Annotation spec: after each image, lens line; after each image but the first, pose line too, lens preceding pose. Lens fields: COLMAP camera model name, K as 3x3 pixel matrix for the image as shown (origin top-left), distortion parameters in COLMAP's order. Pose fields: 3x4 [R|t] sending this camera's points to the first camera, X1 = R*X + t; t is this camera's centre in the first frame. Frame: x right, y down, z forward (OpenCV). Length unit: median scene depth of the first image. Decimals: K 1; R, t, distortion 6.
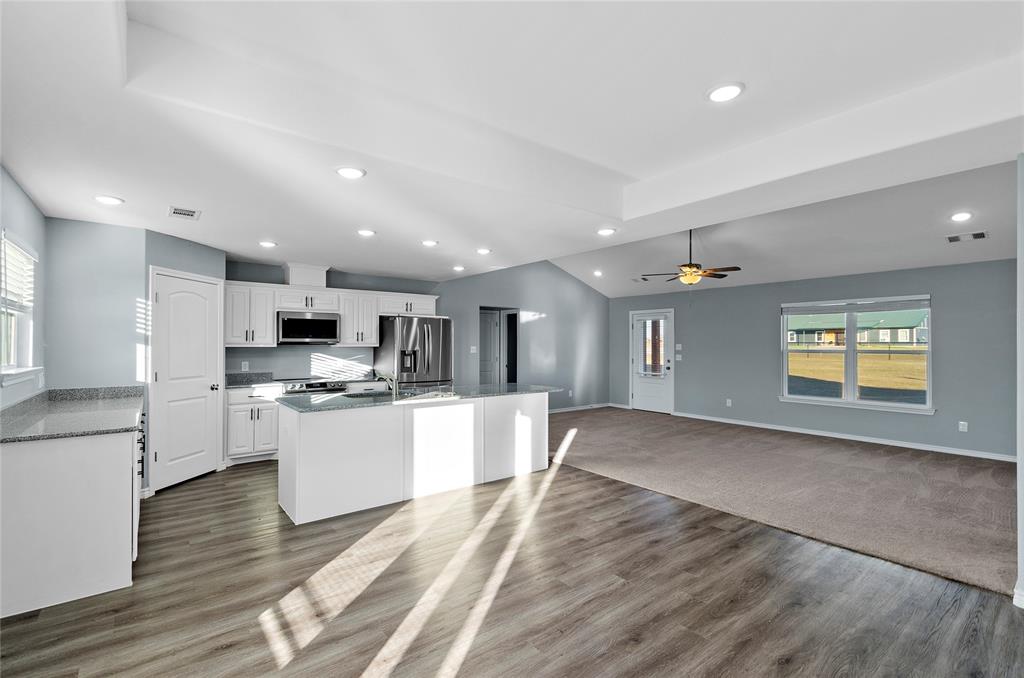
lens RADIAL K [[452.6, 0, 496.8], [0, 452.6, 341.4], [0, 0, 1]] dist [-0.000279, -0.000262]
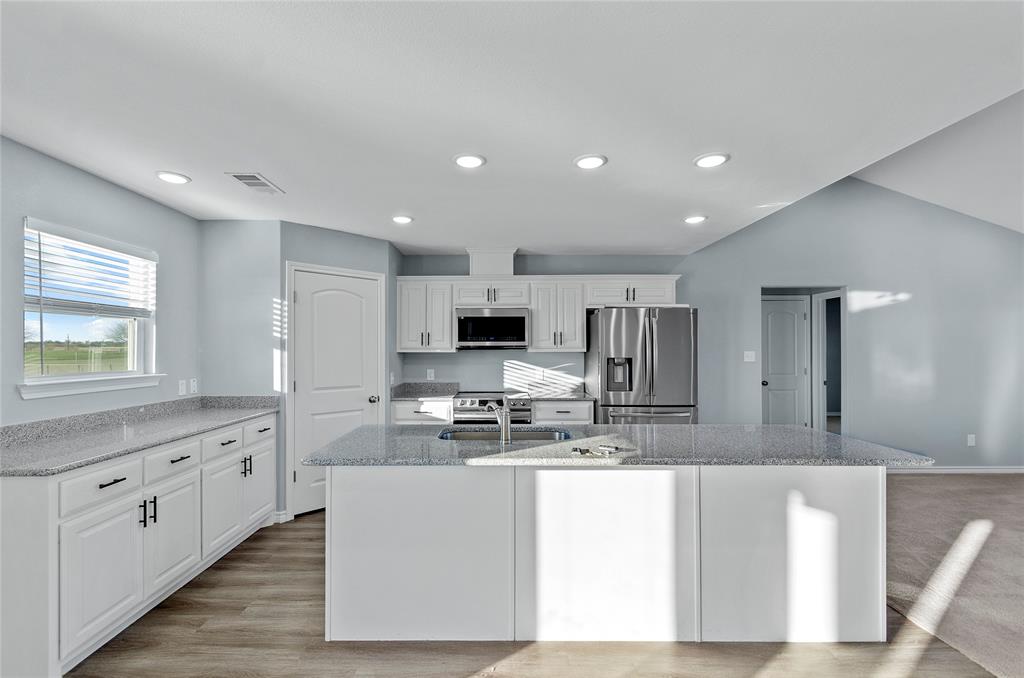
lens RADIAL K [[452.6, 0, 496.8], [0, 452.6, 341.4], [0, 0, 1]] dist [-0.000279, -0.000262]
pose [[0.790739, -0.013187, -0.612011, 0.074365], [0.007263, 0.999900, -0.012161, 0.002924], [0.612110, 0.005171, 0.790756, 0.383495]]
